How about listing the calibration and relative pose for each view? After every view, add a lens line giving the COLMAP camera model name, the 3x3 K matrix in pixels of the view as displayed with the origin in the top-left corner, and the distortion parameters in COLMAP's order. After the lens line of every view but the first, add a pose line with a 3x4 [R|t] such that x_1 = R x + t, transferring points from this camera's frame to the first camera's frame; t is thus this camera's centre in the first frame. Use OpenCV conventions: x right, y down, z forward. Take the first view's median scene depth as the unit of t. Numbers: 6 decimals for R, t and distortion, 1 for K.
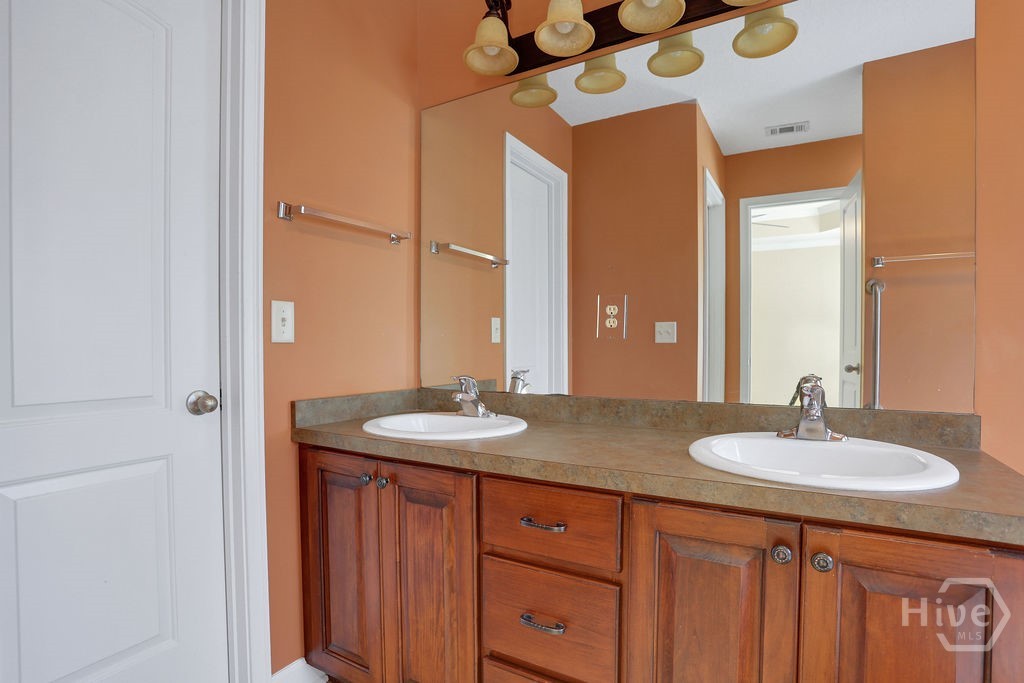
lens RADIAL K [[522.0, 0, 512.0], [0, 522.0, 354.1], [0, 0, 1]] dist [0.035852, 0.000137]
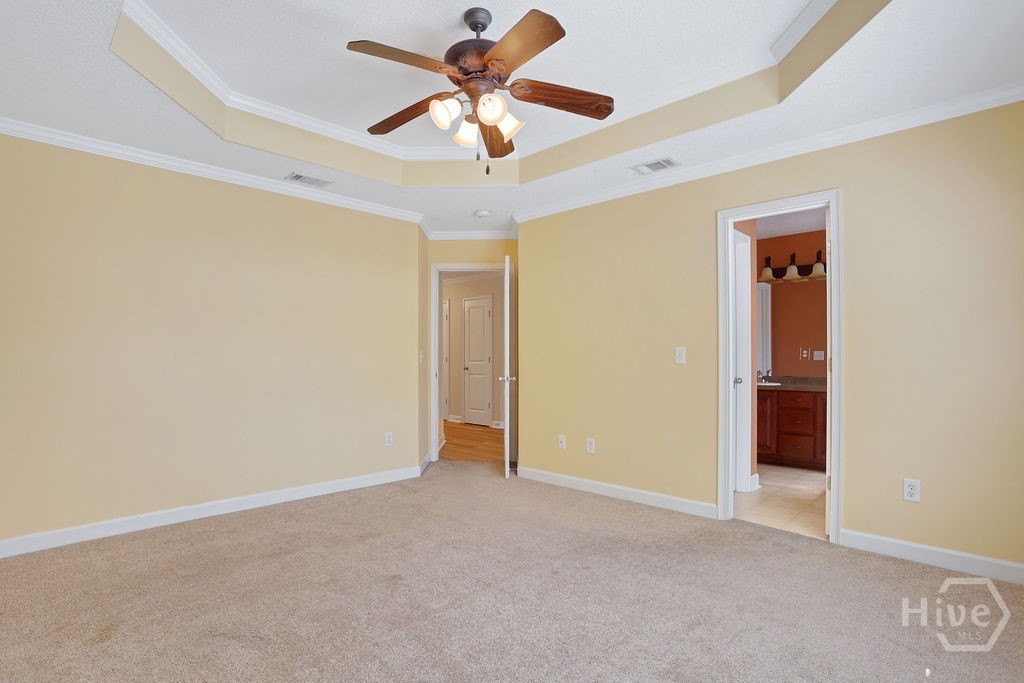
lens RADIAL K [[522.0, 0, 512.0], [0, 522.0, 354.1], [0, 0, 1]] dist [0.035852, 0.000137]
pose [[0.972843, -0.001876, -0.231460, -1.310221], [-0.002835, 0.999796, -0.020021, 0.007982], [0.231450, 0.020133, 0.972638, -4.200827]]
